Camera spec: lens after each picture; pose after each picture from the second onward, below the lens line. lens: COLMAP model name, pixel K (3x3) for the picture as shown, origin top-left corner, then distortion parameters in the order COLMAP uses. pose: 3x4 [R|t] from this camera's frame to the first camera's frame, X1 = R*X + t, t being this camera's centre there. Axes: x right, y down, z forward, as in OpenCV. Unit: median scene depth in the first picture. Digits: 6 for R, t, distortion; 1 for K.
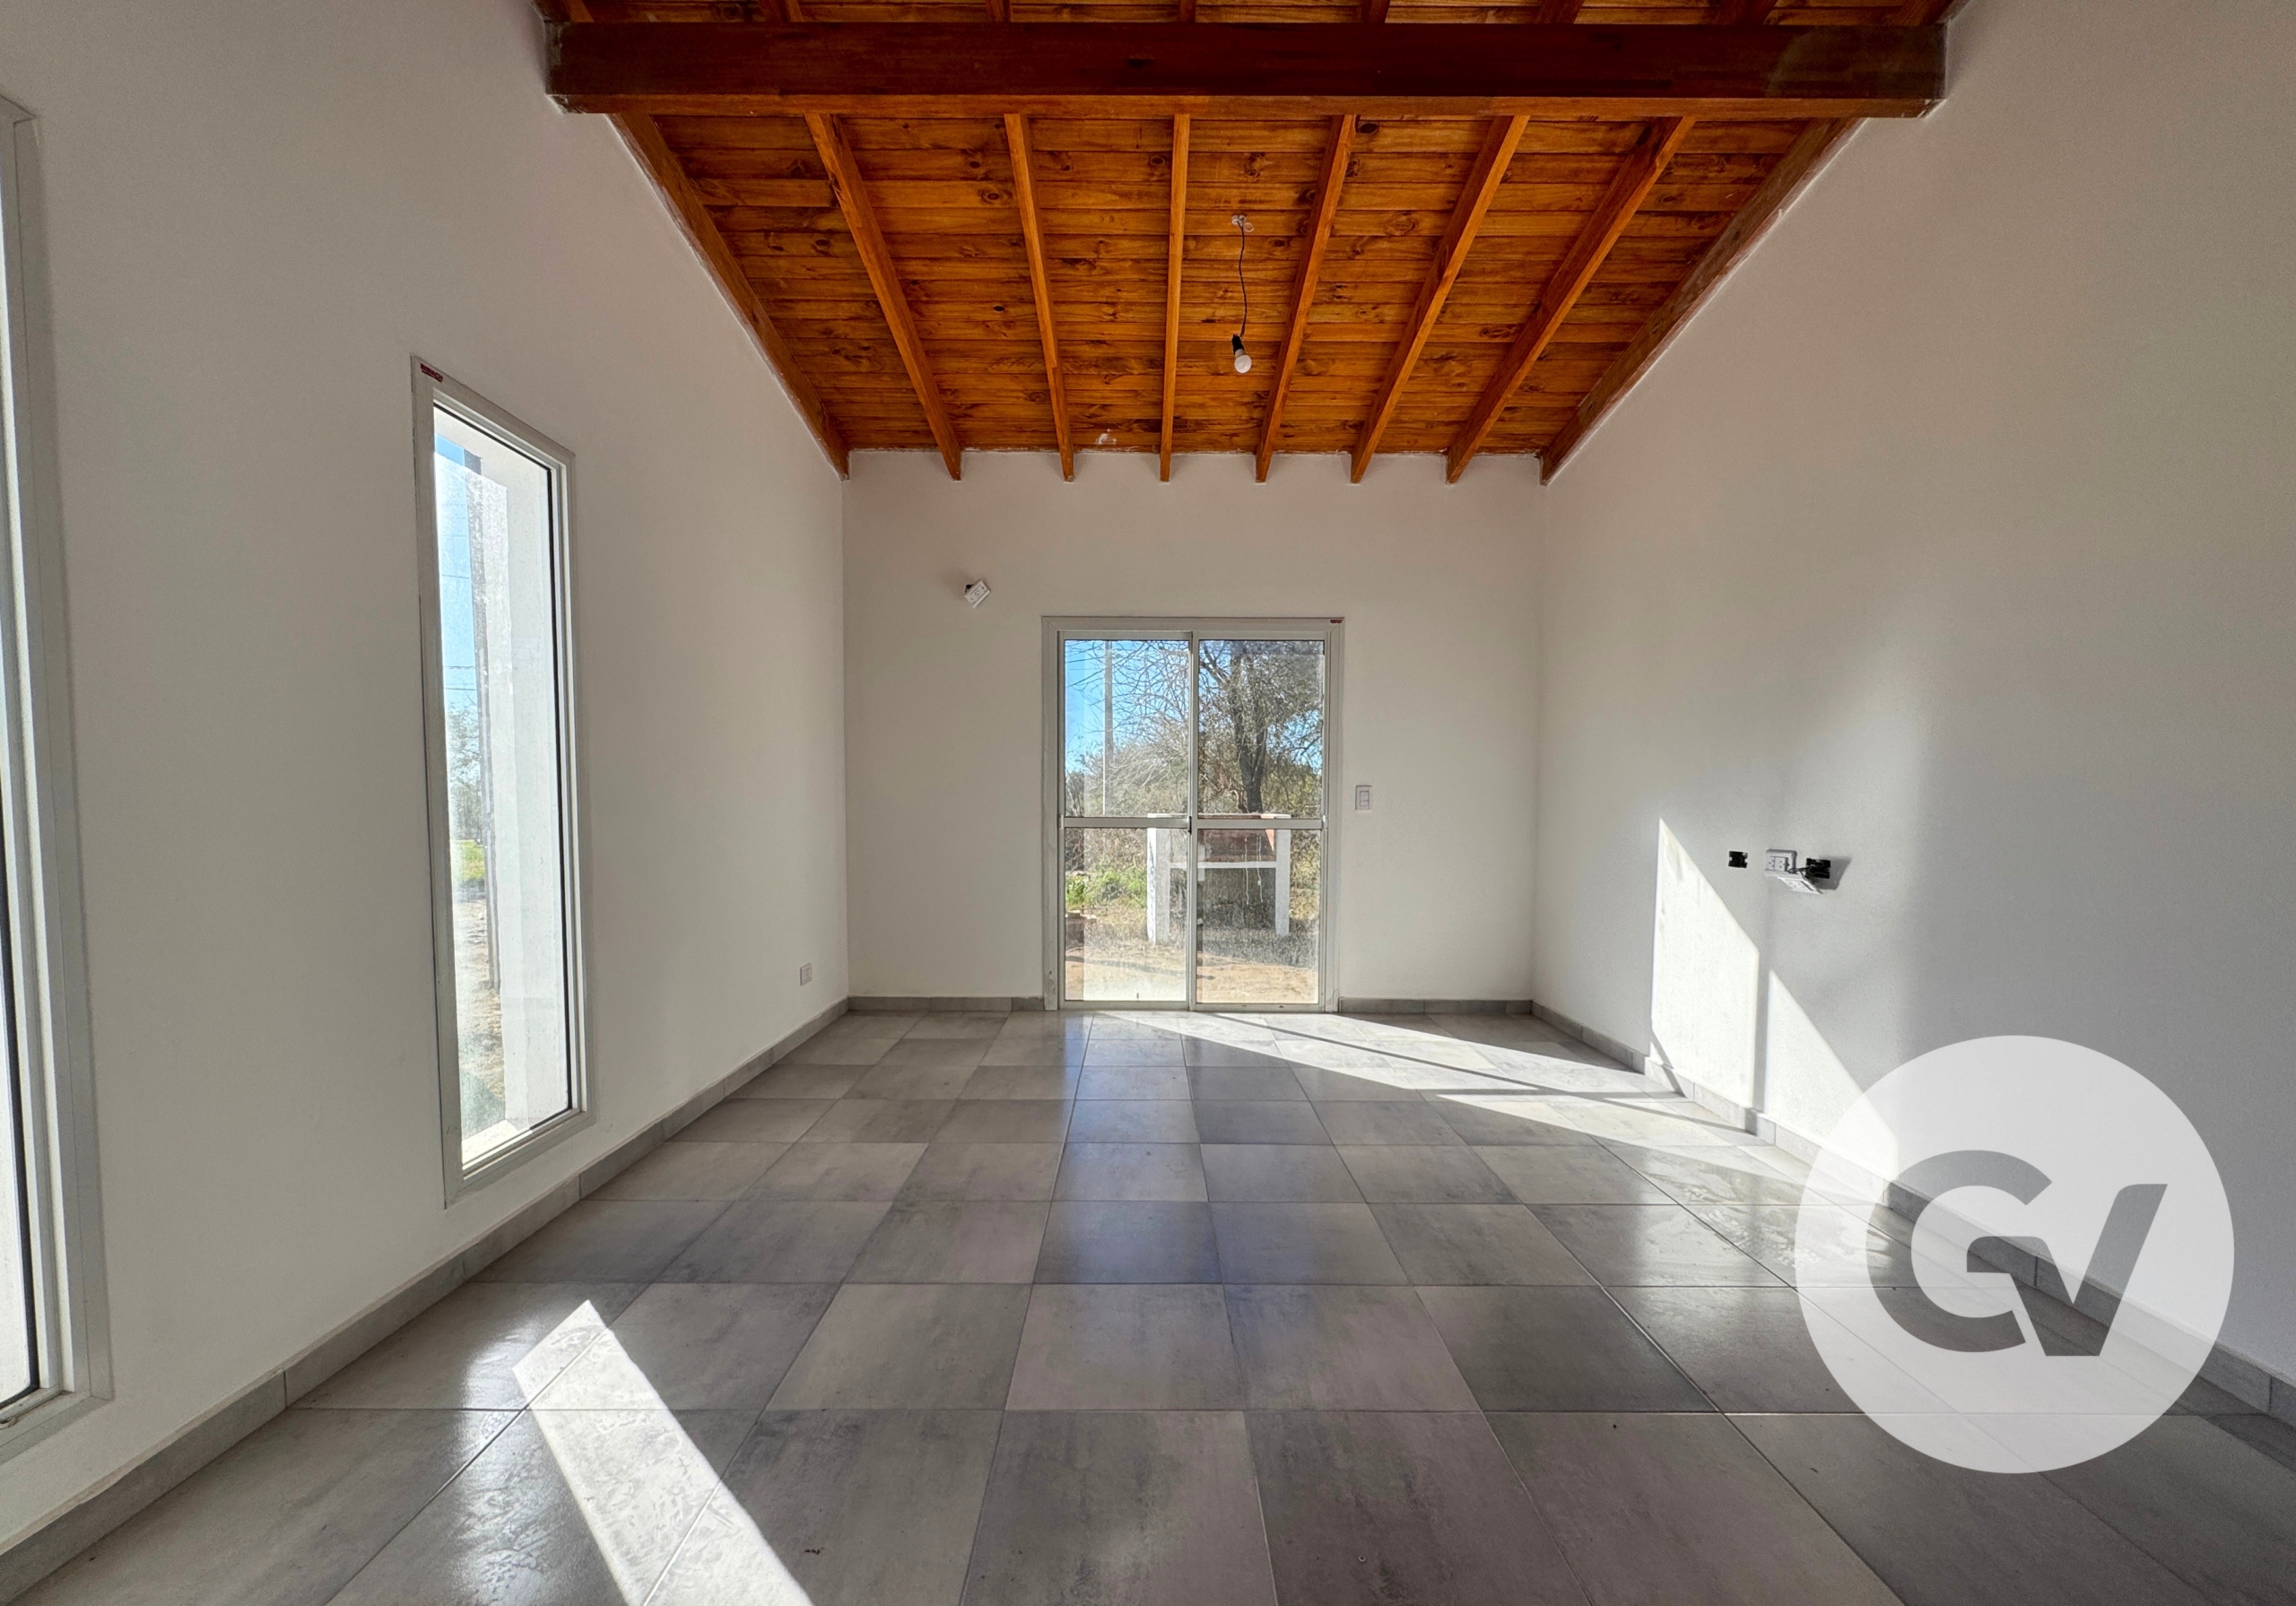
lens RADIAL K [[912.1, 0, 1142.1], [0, 912.1, 853.9], [0, 0, 1]] dist [-0.000410, -0.000596]
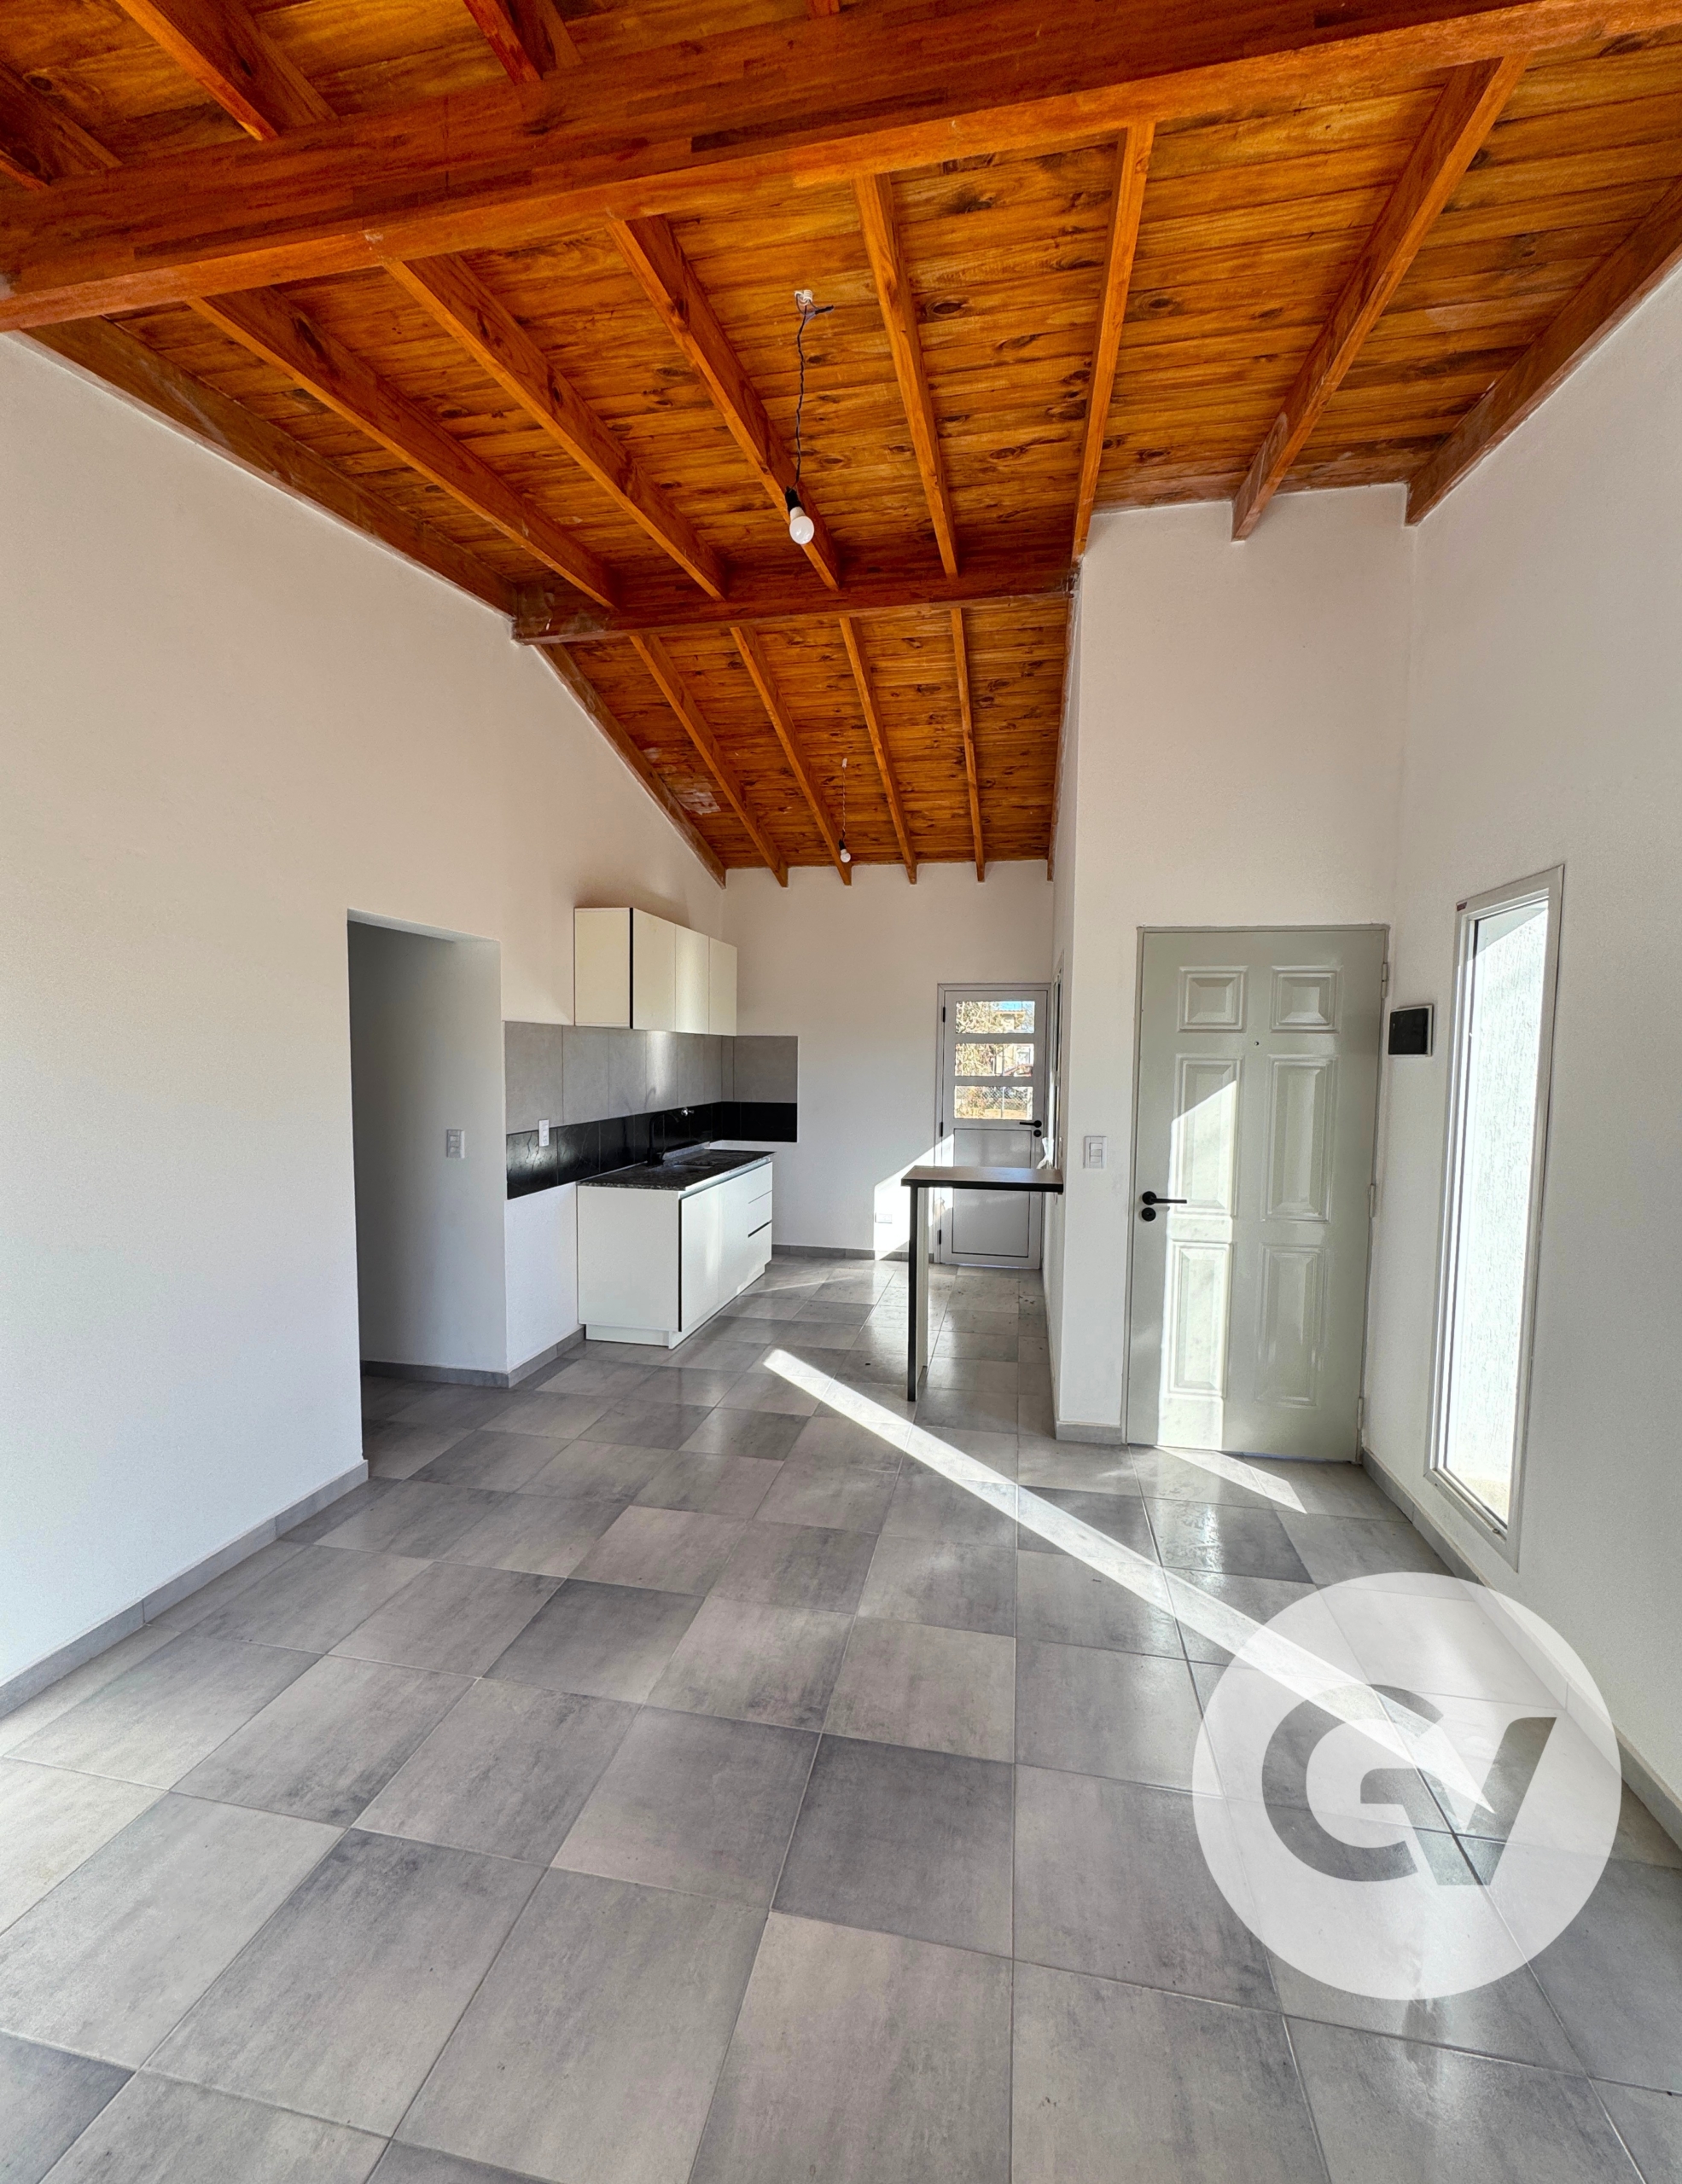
lens RADIAL K [[889.7, 0, 852.3], [0, 889.7, 1117.2], [0, 0, 1]] dist [-0.001741, 0.000067]
pose [[-0.982033, -0.031138, 0.186123, -0.070532], [-0.007141, 0.991718, 0.128233, -0.216250], [-0.188574, 0.124600, -0.974123, 1.249883]]
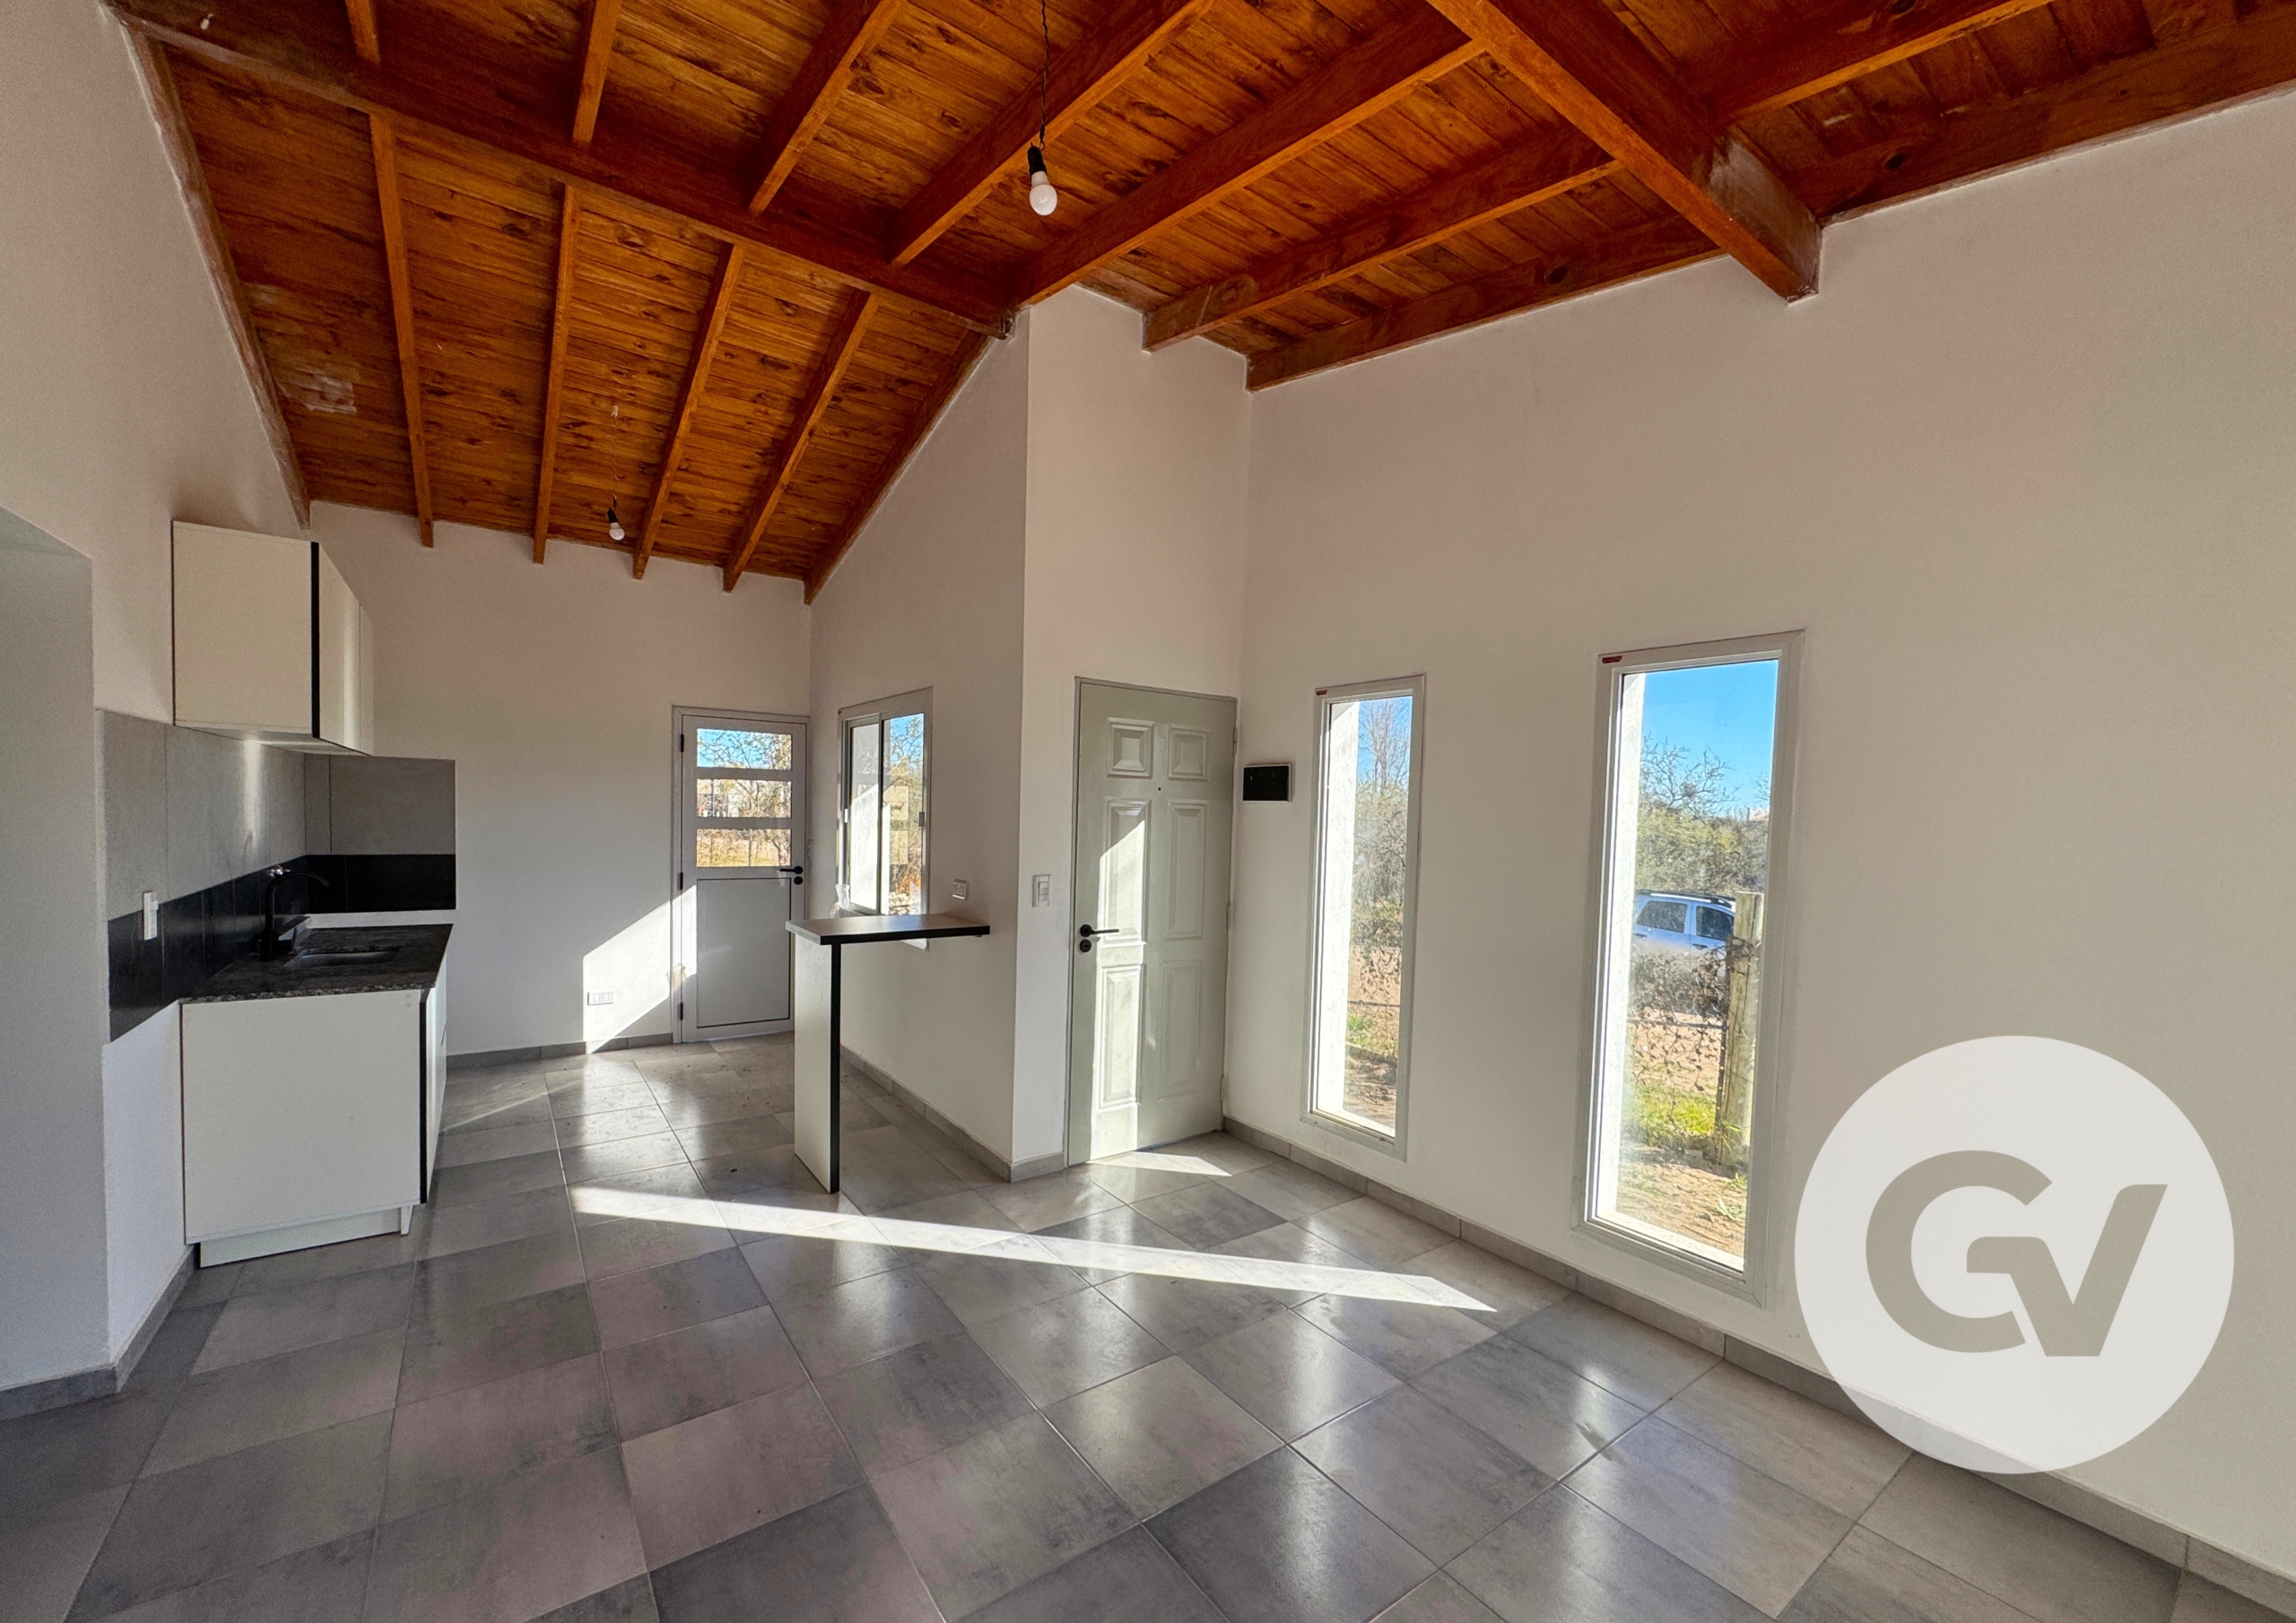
lens RADIAL K [[909.6, 0, 1142.8], [0, 909.6, 853.6], [0, 0, 1]] dist [-0.000715, 0.000570]
pose [[-0.811179, -0.002689, -0.584792, 0.421960], [-0.066486, 0.993930, 0.087655, -0.190172], [0.581007, 0.109984, -0.806433, 1.123817]]
